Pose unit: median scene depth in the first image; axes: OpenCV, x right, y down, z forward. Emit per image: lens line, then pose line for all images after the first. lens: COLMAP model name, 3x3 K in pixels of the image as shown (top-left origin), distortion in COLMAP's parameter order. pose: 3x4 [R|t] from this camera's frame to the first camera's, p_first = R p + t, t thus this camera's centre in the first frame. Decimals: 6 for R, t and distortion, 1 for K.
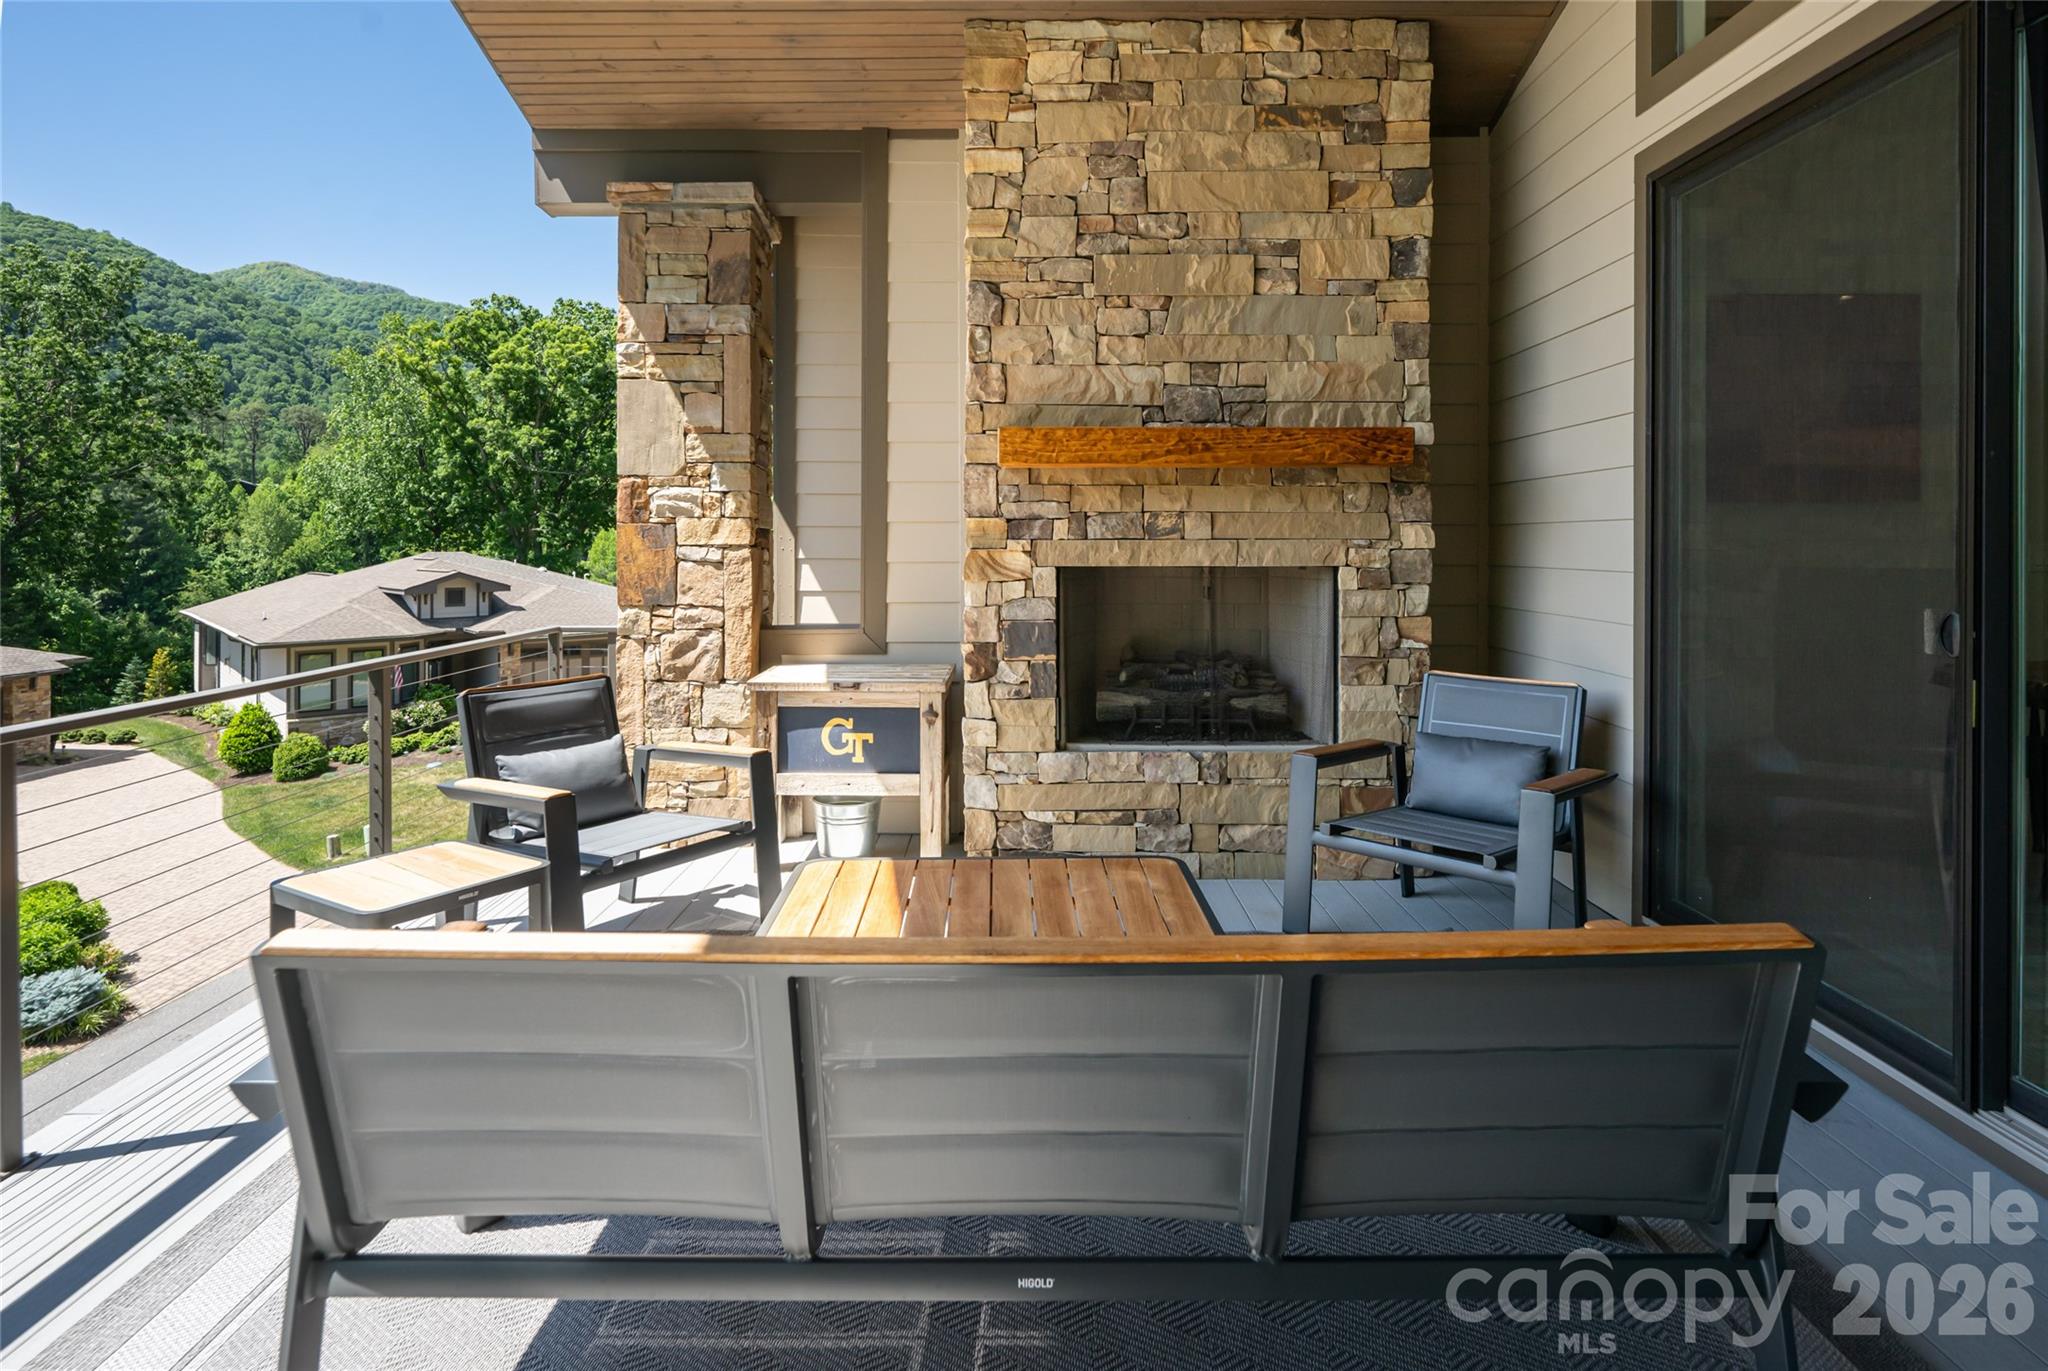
lens RADIAL K [[1093.7, 0, 1027.9], [0, 1093.7, 535.8], [0, 0, 1]] dist [0.004409, -0.003096]
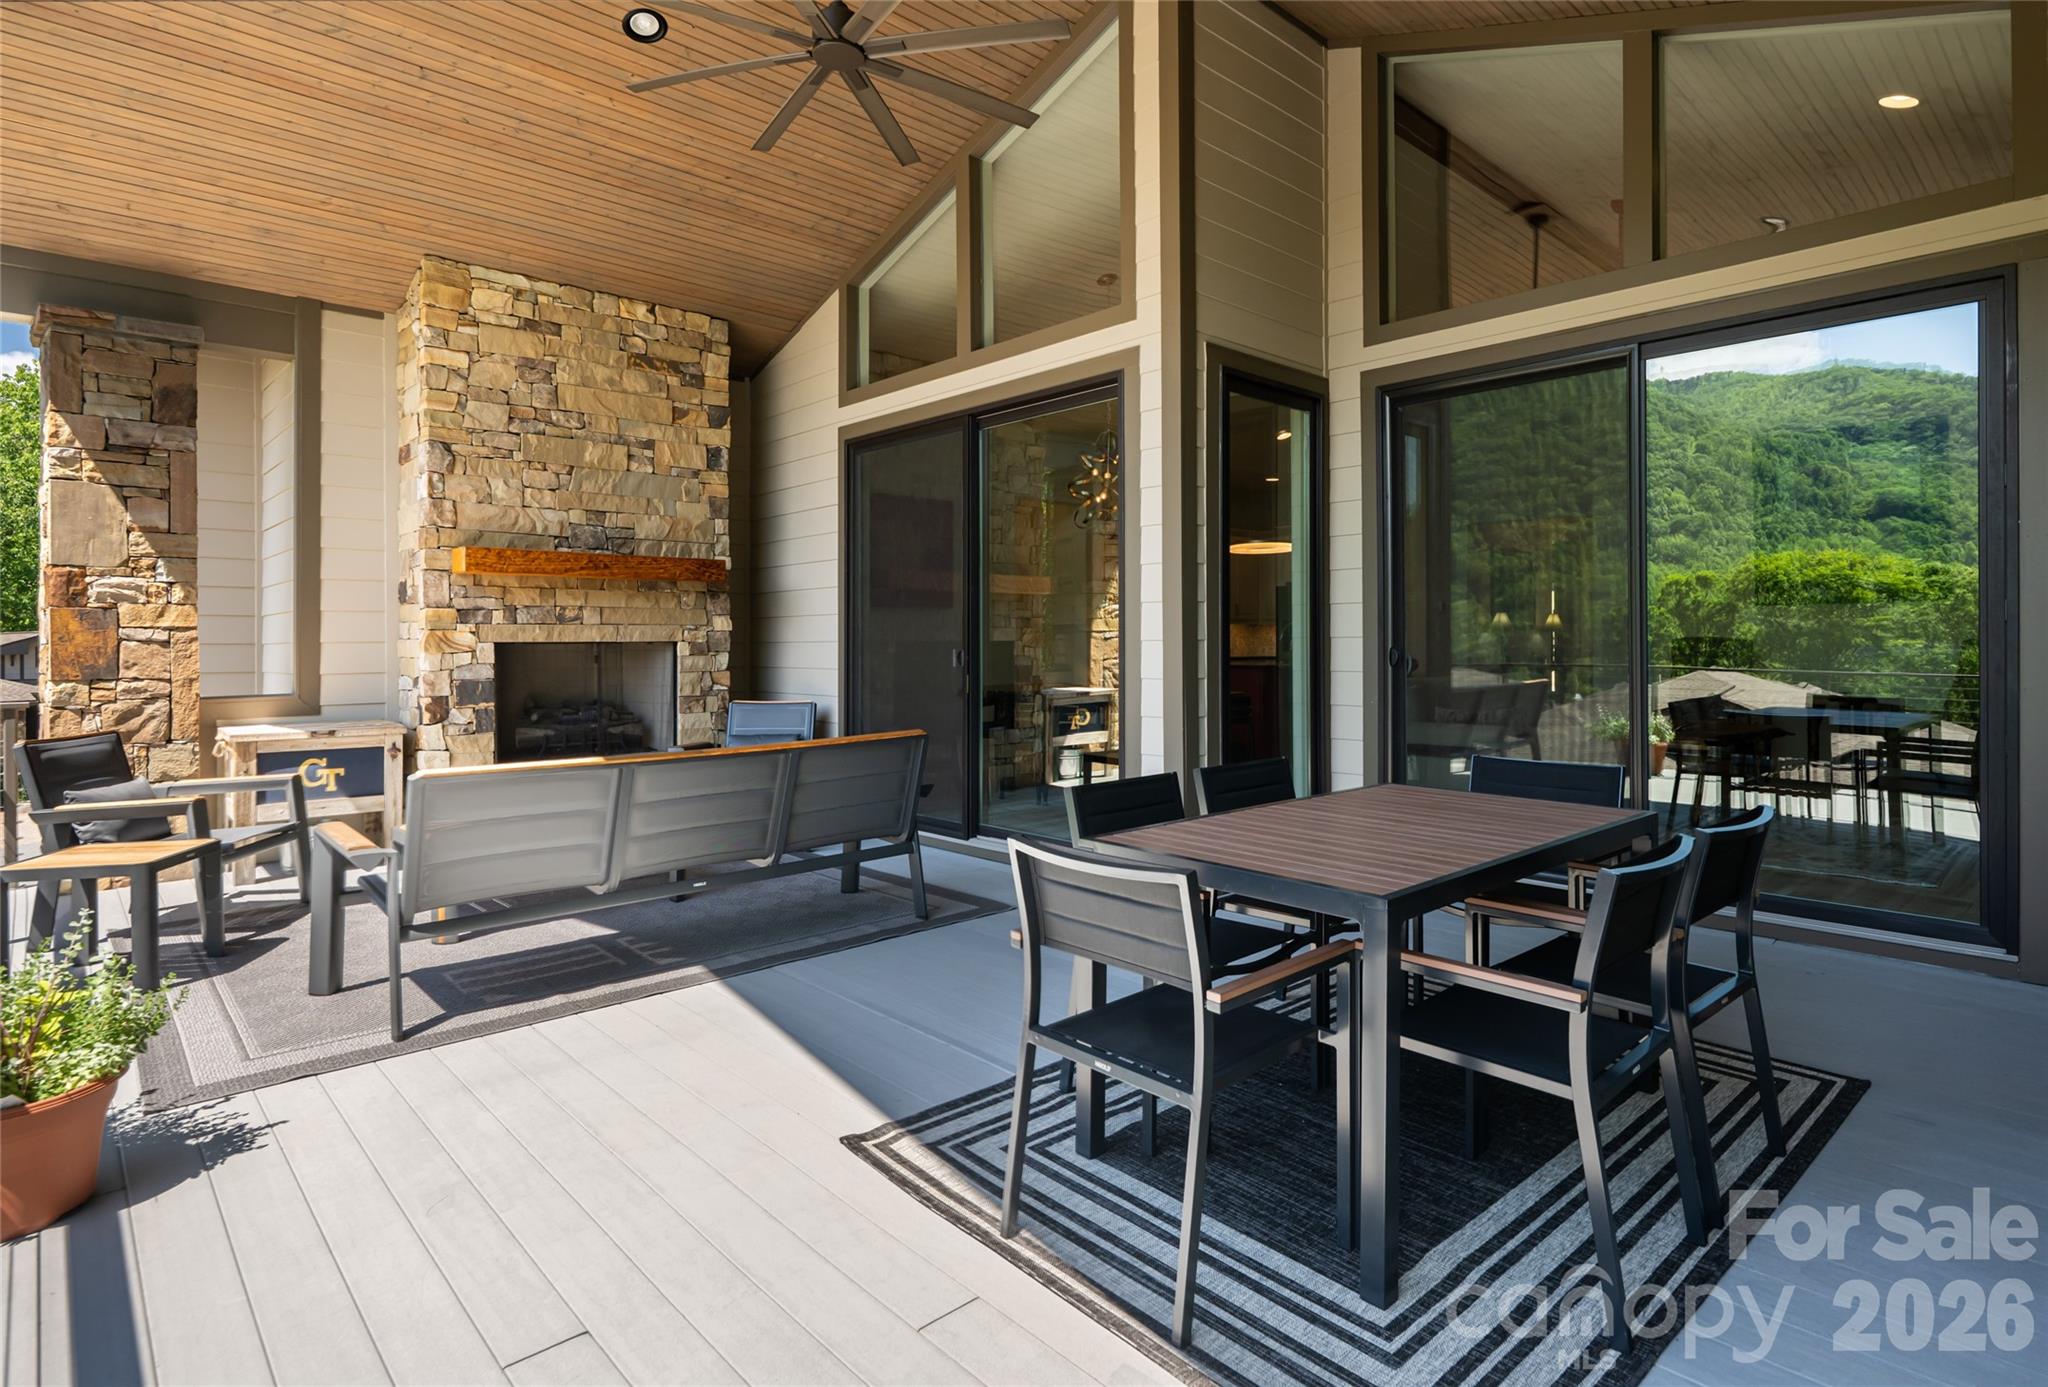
lens RADIAL K [[1093.7, 0, 1024.4], [0, 1093.7, 655.6], [0, 0, 1]] dist [0.004409, -0.003096]
pose [[0.734747, -0.011359, 0.678246, -0.445099], [0.000075, 0.999861, 0.016663, 0.021478], [-0.678341, -0.012192, 0.734646, -0.556817]]
